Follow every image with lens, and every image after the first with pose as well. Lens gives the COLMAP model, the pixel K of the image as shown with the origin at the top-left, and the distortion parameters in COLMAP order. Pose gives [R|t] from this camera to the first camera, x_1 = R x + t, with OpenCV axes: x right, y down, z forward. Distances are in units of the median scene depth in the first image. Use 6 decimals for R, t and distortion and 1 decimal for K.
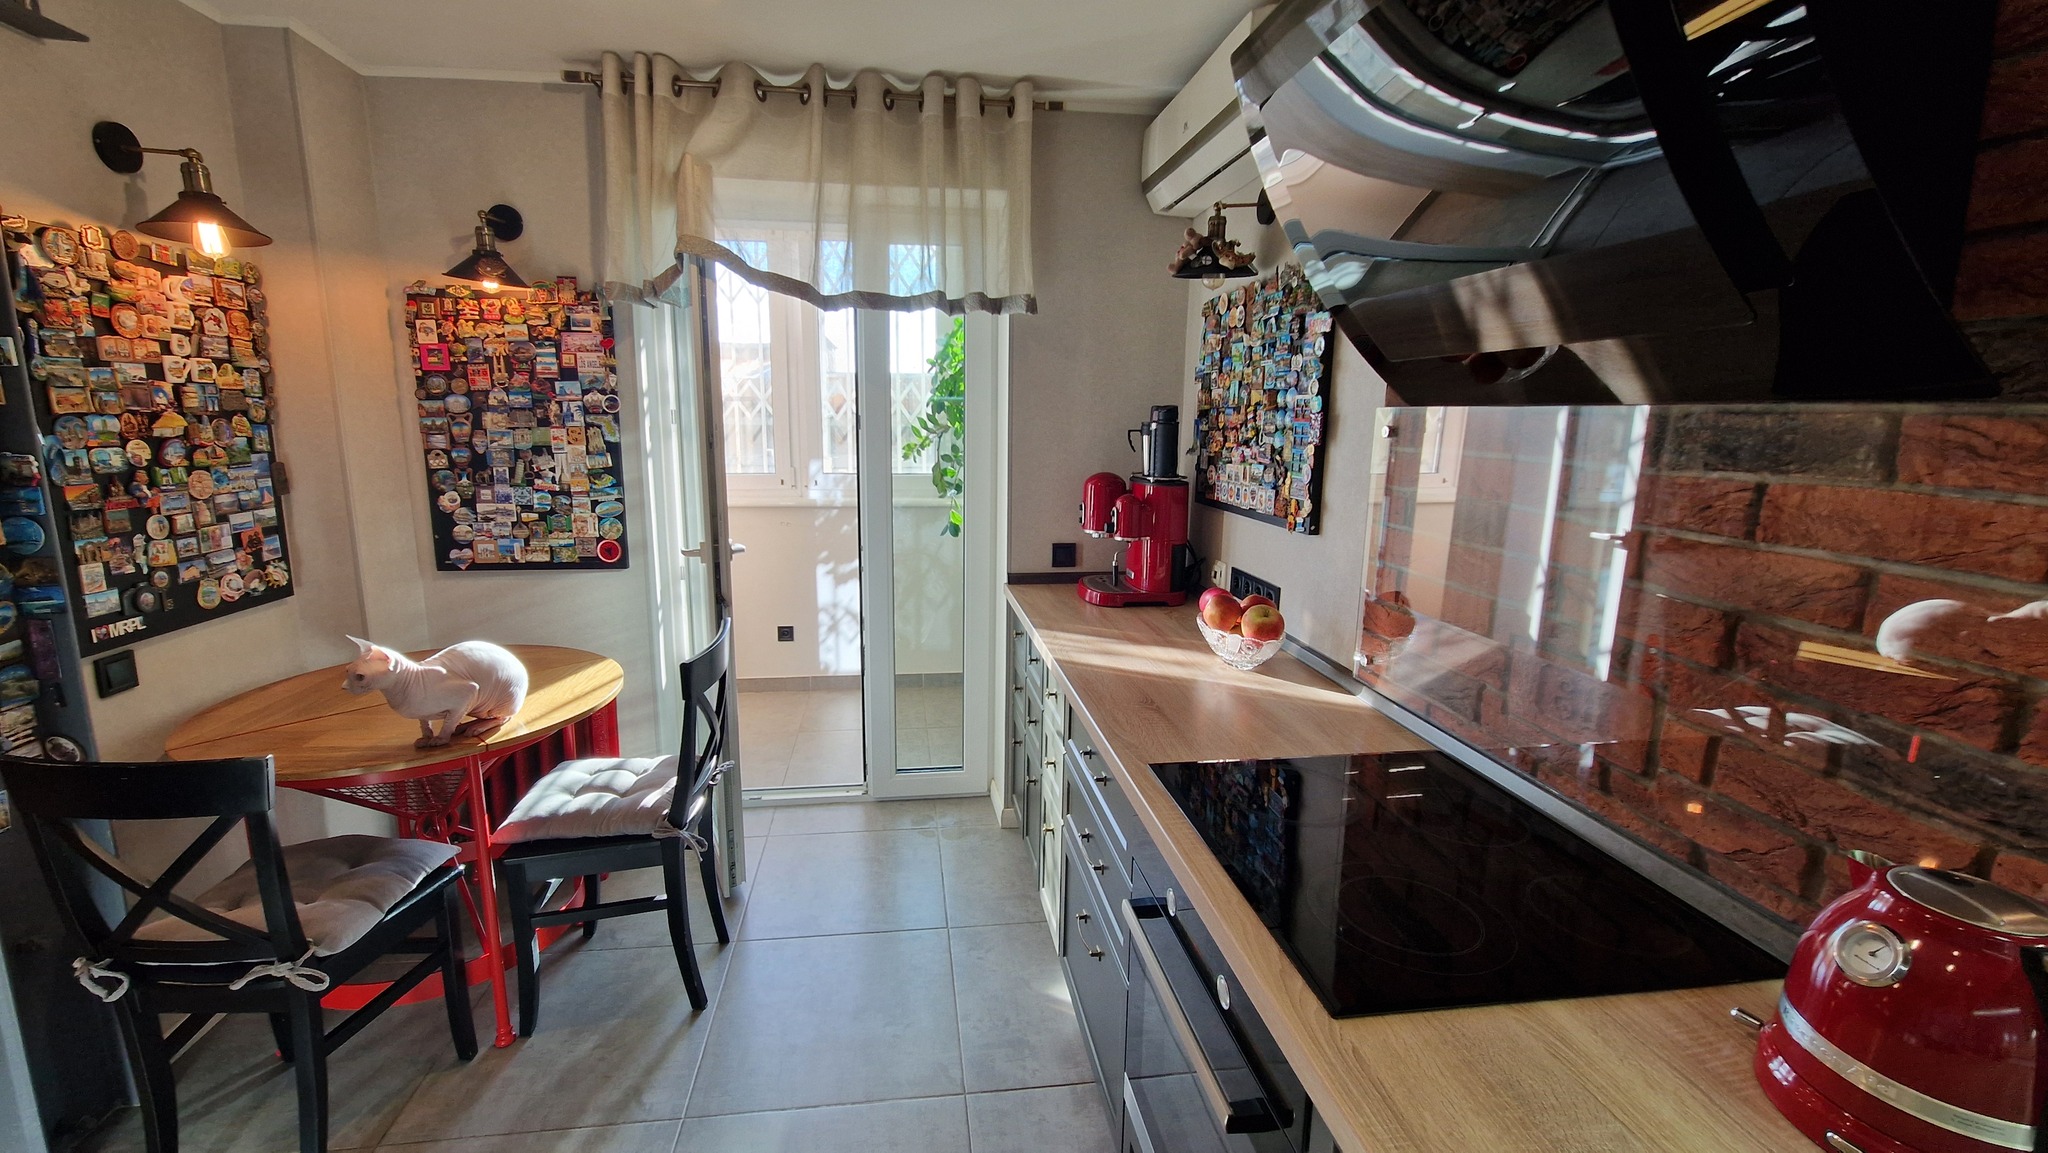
lens RADIAL K [[823.6, 0, 1001.1], [0, 823.6, 563.1], [0, 0, 1]] dist [-0.000319, -0.004943]
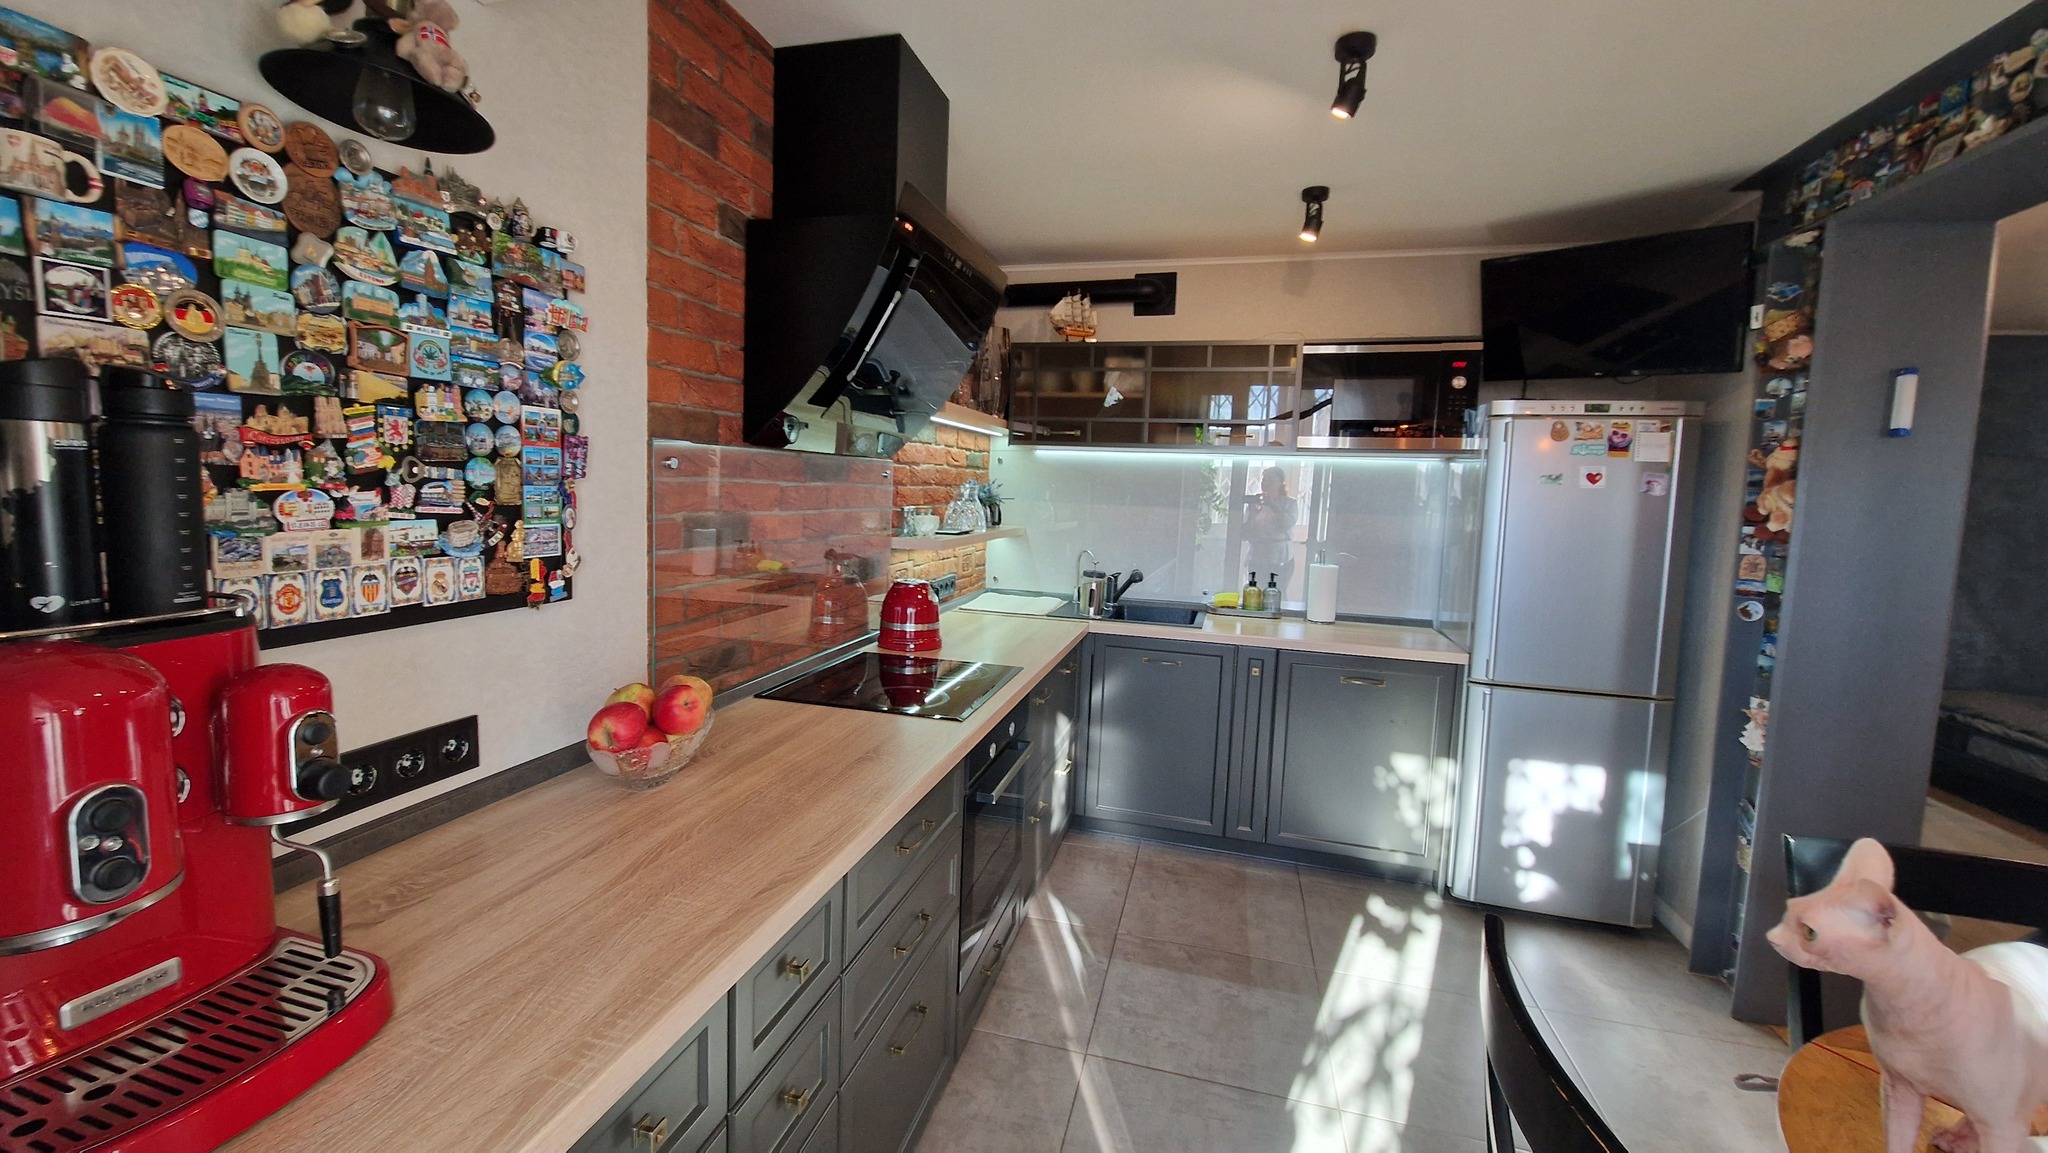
lens RADIAL K [[823.6, 0, 1001.1], [0, 823.6, 563.1], [0, 0, 1]] dist [-0.000319, -0.004943]
pose [[-0.919329, -0.079291, 0.385418, -0.294615], [0.024771, 0.965883, 0.257793, -0.268483], [-0.392710, 0.246544, -0.886000, 1.621361]]
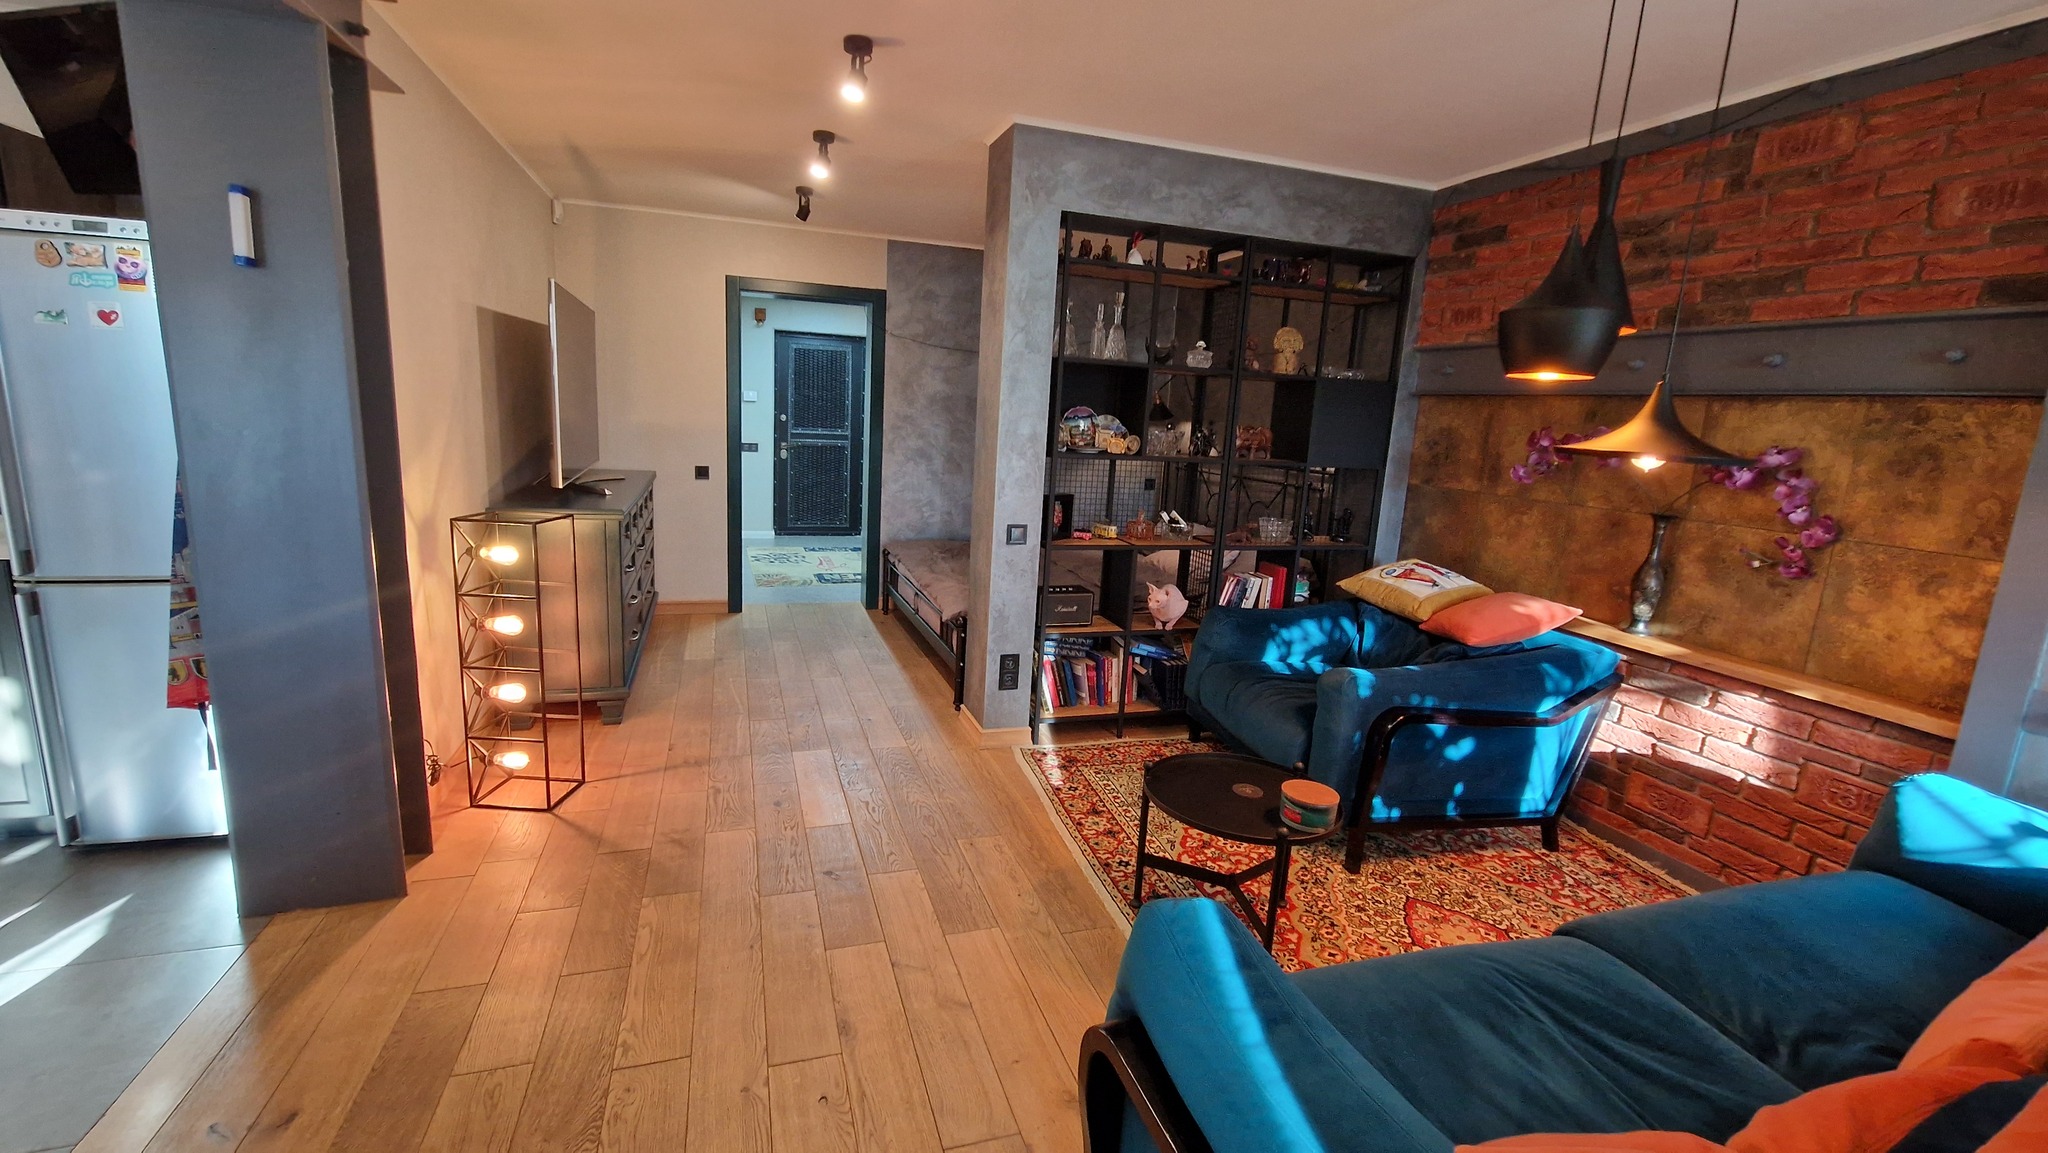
lens RADIAL K [[823.6, 0, 1001.1], [0, 823.6, 563.1], [0, 0, 1]] dist [-0.000319, -0.004943]
pose [[-0.980194, -0.025532, -0.196386, -1.900069], [-0.094288, 0.932215, 0.349407, -0.204321], [0.174153, 0.361003, -0.916159, 1.249596]]
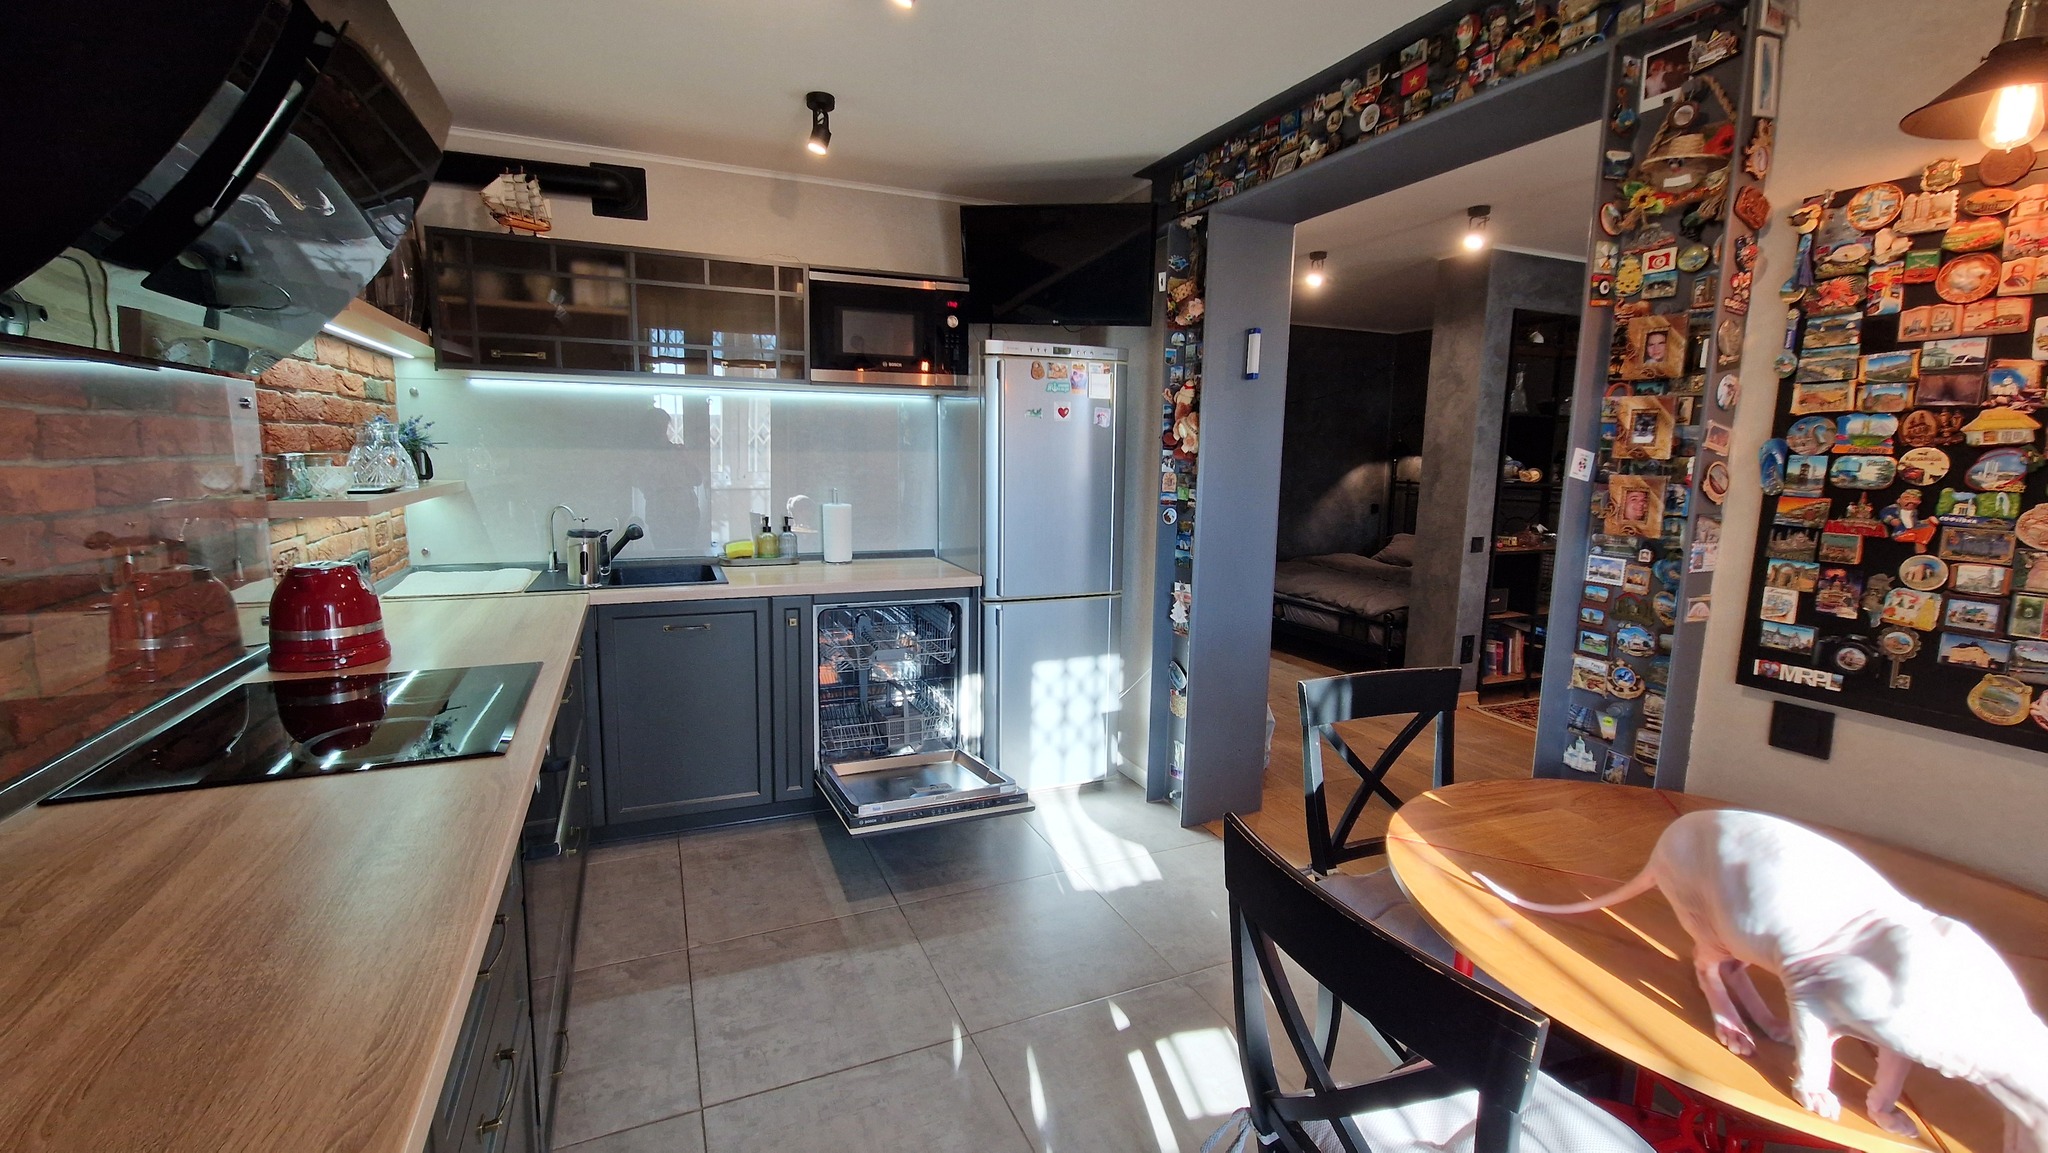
lens RADIAL K [[823.6, 0, 1001.1], [0, 823.6, 563.1], [0, 0, 1]] dist [-0.000319, -0.004943]
pose [[-0.963886, 0.011343, -0.266075, -0.086249], [-0.071869, 0.950946, 0.300894, -0.211281], [0.256436, 0.309150, -0.915787, 1.476543]]
